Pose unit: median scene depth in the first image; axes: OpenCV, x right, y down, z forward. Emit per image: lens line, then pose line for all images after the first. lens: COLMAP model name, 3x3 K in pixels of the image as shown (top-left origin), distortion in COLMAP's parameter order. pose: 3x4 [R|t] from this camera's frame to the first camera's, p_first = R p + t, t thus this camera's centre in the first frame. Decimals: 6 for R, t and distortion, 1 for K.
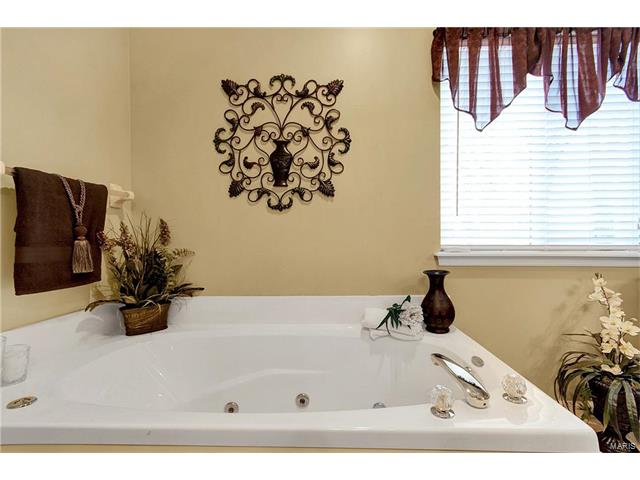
lens RADIAL K [[292.8, 0, 324.1], [0, 292.8, 242.9], [0, 0, 1]] dist [0.001328, 0.000538]
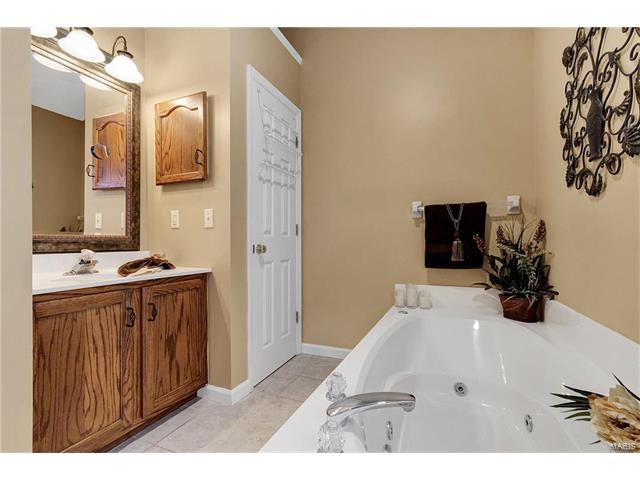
lens RADIAL K [[292.8, 0, 324.1], [0, 292.8, 242.9], [0, 0, 1]] dist [0.001328, 0.000538]
pose [[-0.377503, 0.007663, -0.925976, 0.848141], [0.004612, 0.999969, 0.006395, -0.010987], [0.925997, -0.001856, -0.377527, 0.834321]]
